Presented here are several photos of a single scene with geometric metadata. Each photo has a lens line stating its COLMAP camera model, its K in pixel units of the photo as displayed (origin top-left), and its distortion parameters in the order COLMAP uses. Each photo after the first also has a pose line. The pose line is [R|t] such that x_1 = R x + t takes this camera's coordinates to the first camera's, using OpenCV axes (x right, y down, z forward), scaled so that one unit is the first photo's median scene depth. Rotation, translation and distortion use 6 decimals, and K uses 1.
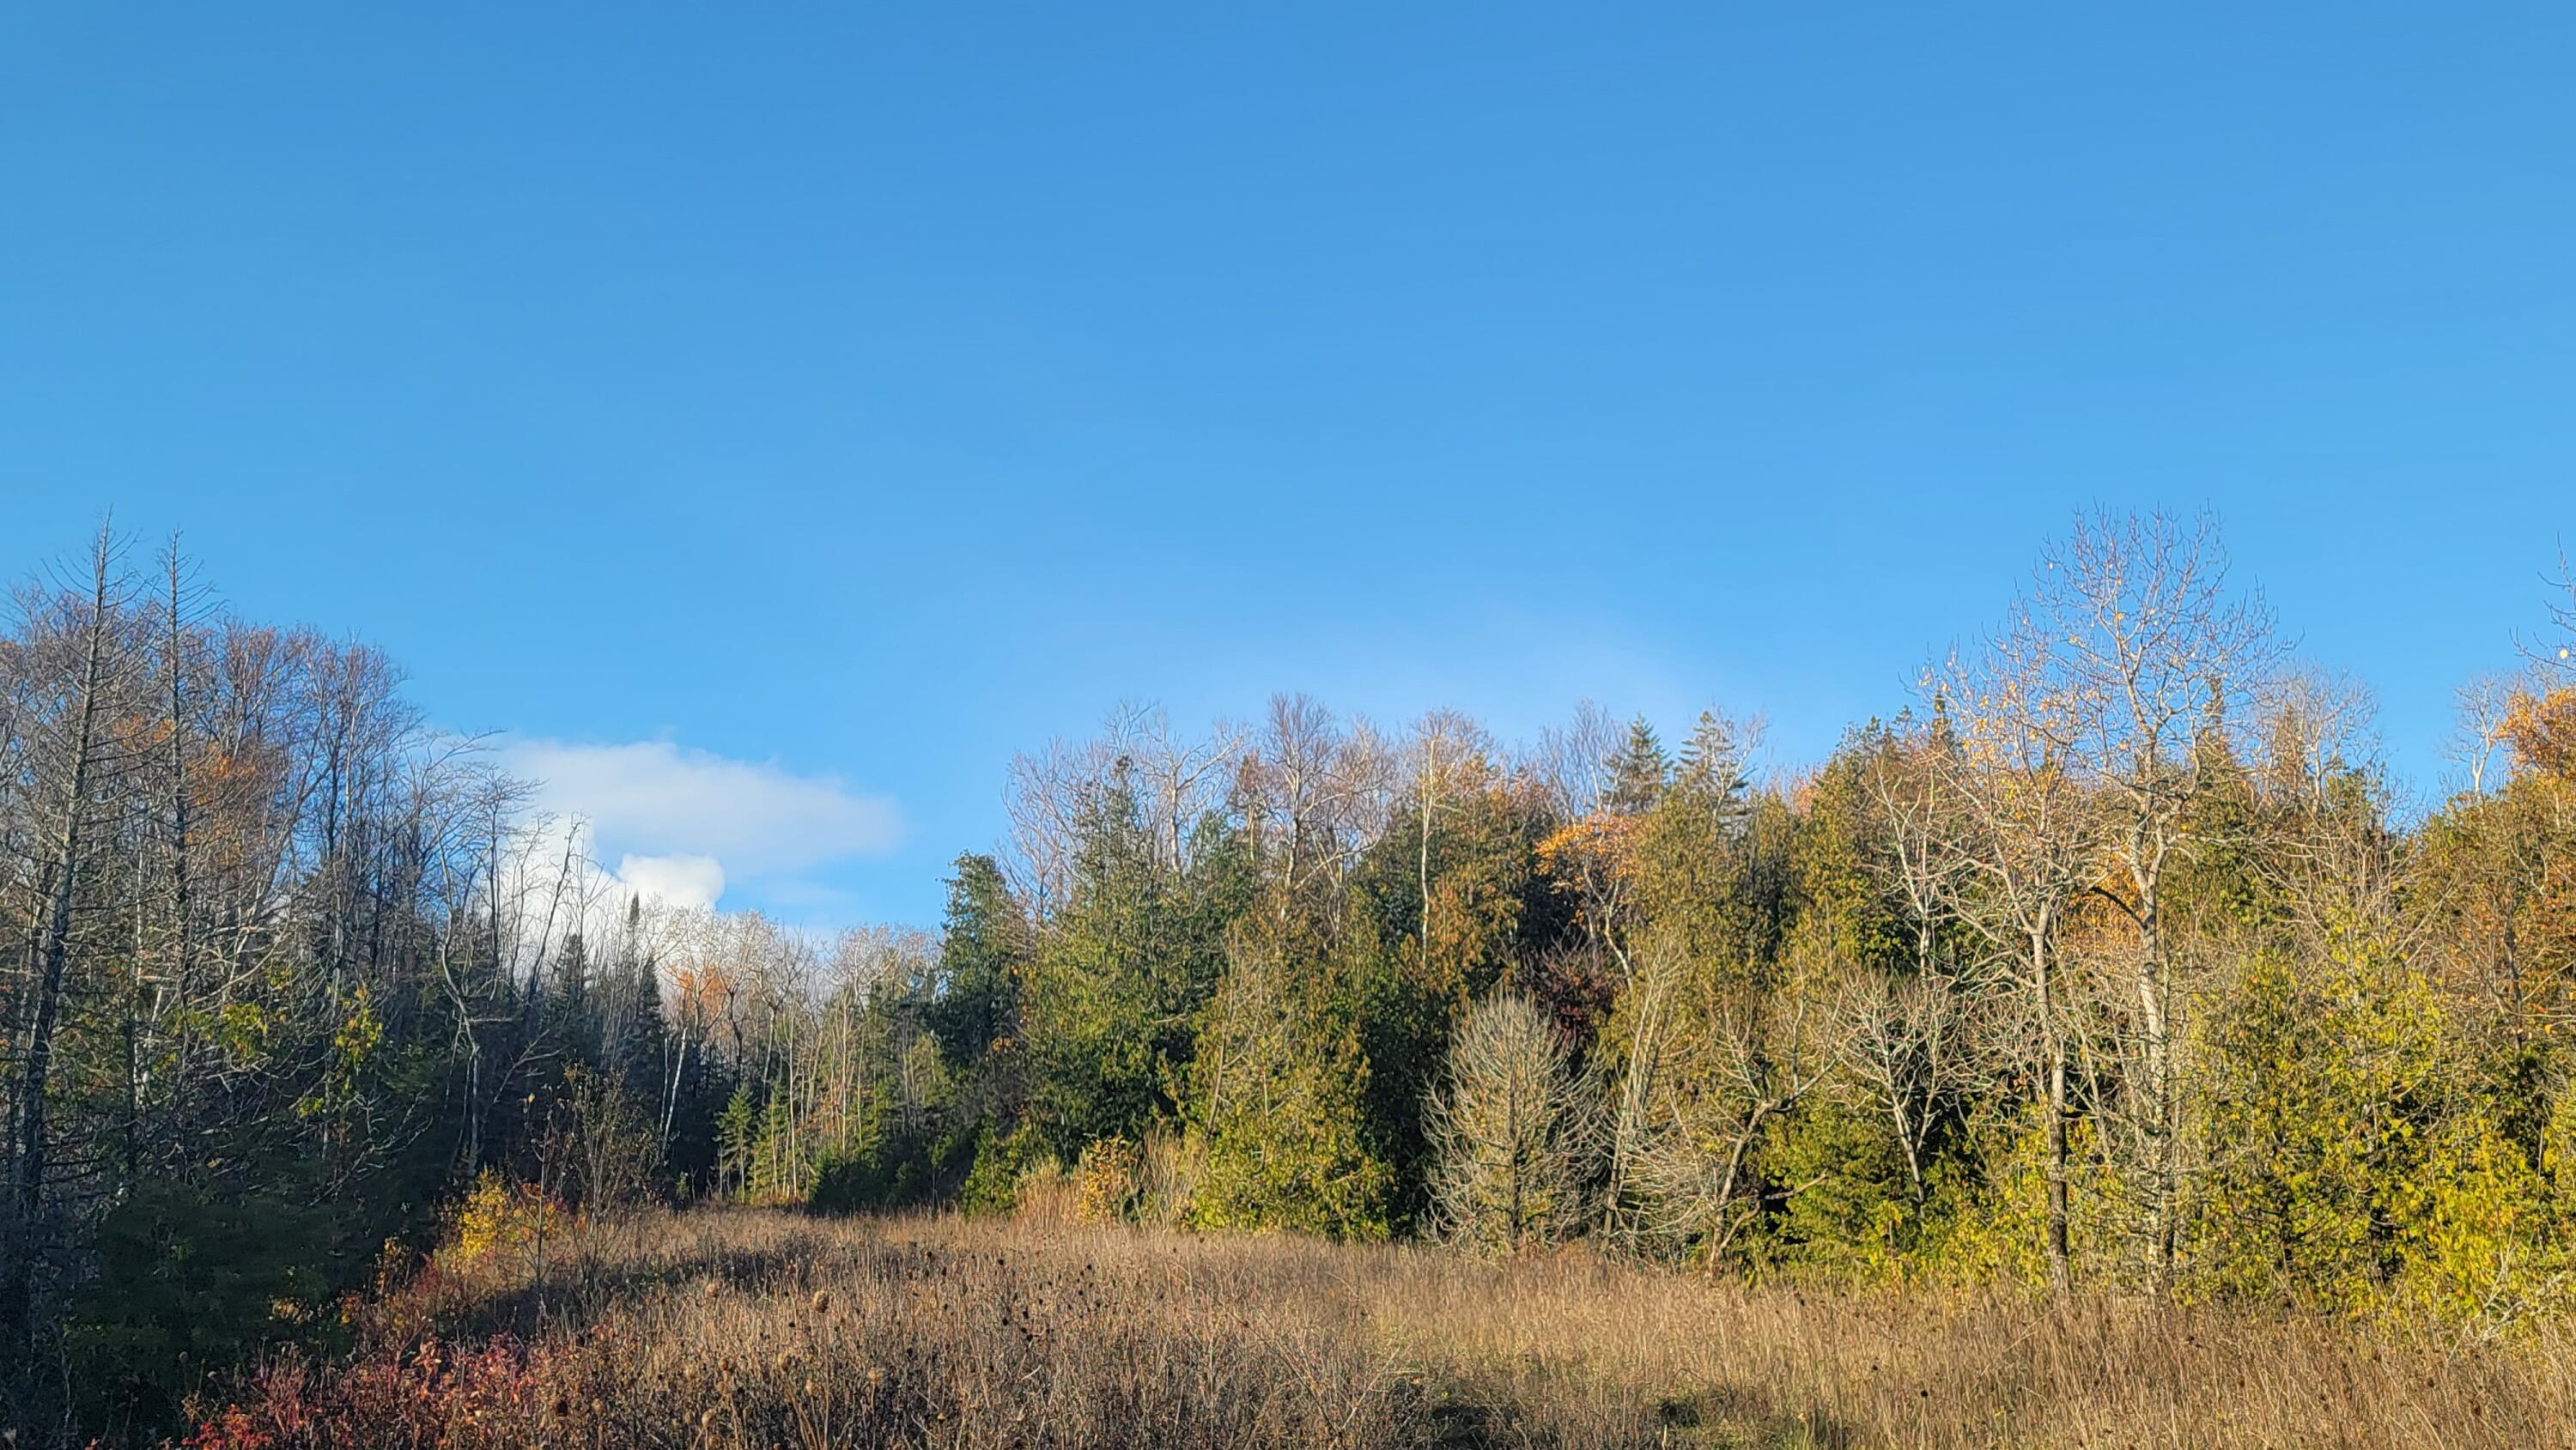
lens RADIAL K [[2701.7, 0, 1288.0], [0, 2701.7, 725.0], [0, 0, 1]] dist [0.100423, -0.030195]
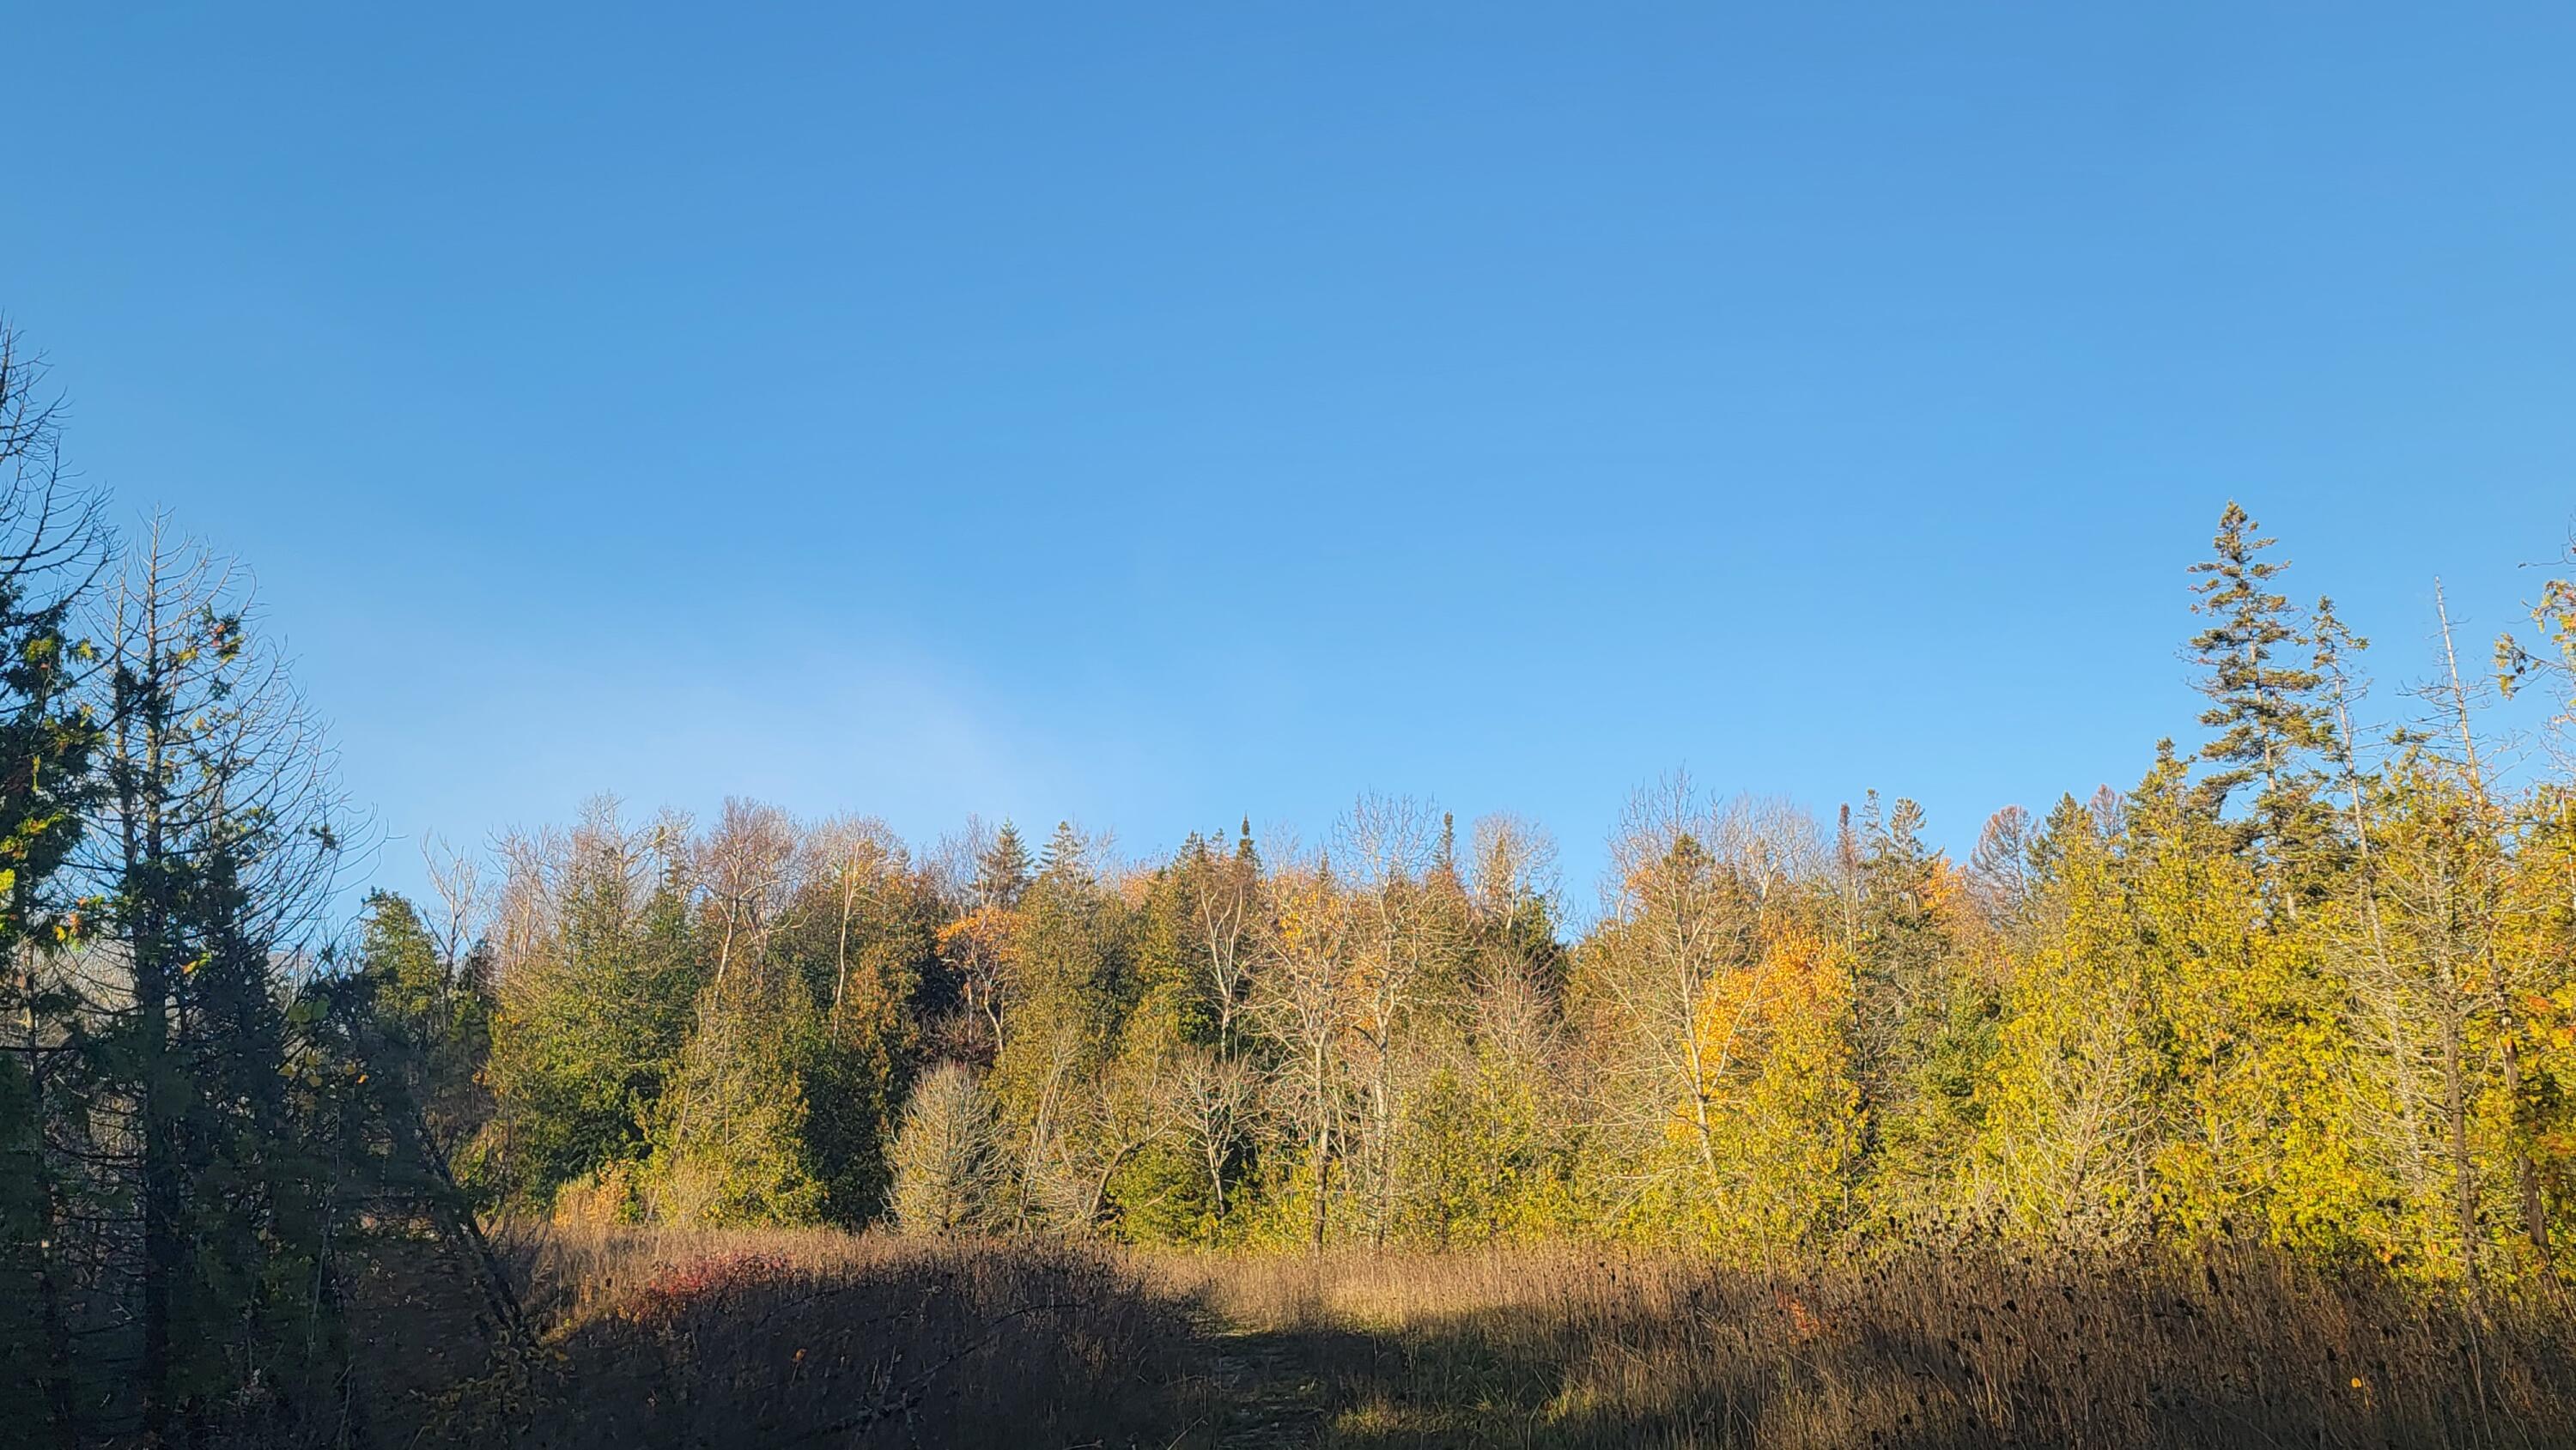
lens RADIAL K [[2701.7, 0, 1288.0], [0, 2701.7, 725.0], [0, 0, 1]] dist [0.100423, -0.030195]
pose [[0.963836, 0.065256, 0.258383, -0.093147], [-0.063538, 0.997867, -0.015005, -0.048939], [-0.258811, -0.001955, 0.965926, -0.300336]]
